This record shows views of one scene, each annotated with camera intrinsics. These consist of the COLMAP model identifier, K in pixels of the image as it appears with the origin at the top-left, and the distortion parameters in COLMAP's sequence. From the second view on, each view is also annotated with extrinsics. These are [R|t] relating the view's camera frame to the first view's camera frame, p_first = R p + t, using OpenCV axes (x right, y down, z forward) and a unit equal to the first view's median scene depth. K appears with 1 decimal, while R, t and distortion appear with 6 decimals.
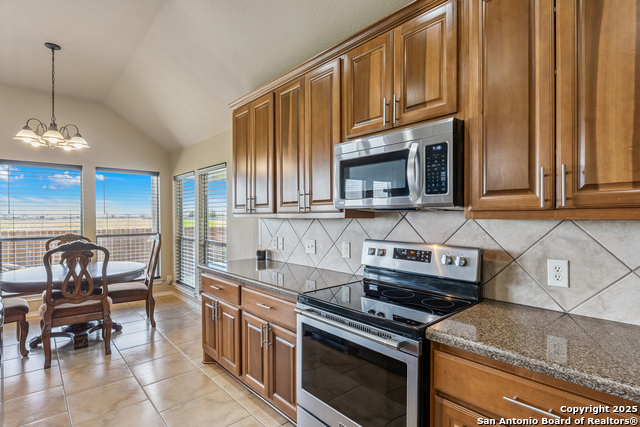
lens RADIAL K [[320.0, 0, 321.5], [0, 320.0, 219.6], [0, 0, 1]] dist [-0.004164, 0.000448]
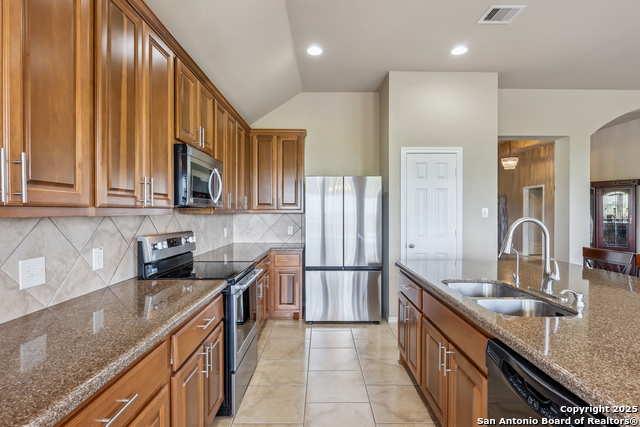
lens RADIAL K [[320.0, 0, 321.1], [0, 320.0, 213.6], [0, 0, 1]] dist [-0.004164, 0.000448]
pose [[-0.731669, -0.001167, 0.681659, -0.679053], [0.010338, 0.999865, 0.012808, -0.010304], [-0.681581, 0.016418, -0.731558, 1.006975]]
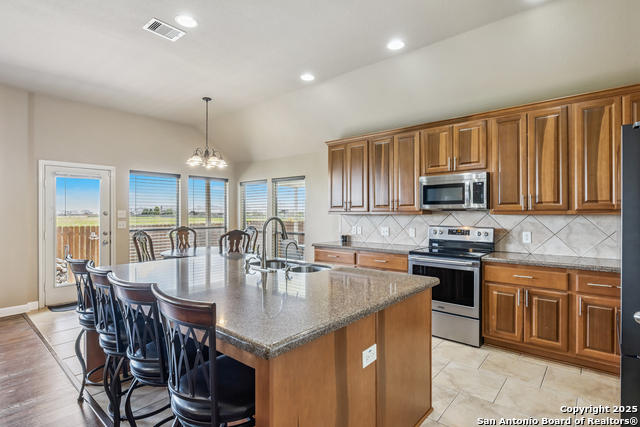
lens RADIAL K [[320.0, 0, 324.3], [0, 320.0, 213.6], [0, 0, 1]] dist [-0.004164, 0.000448]
pose [[0.992341, 0.001705, 0.123515, -0.533465], [-0.000246, 0.999930, -0.011831, 0.010101], [-0.123527, 0.011710, 0.992272, -0.596983]]
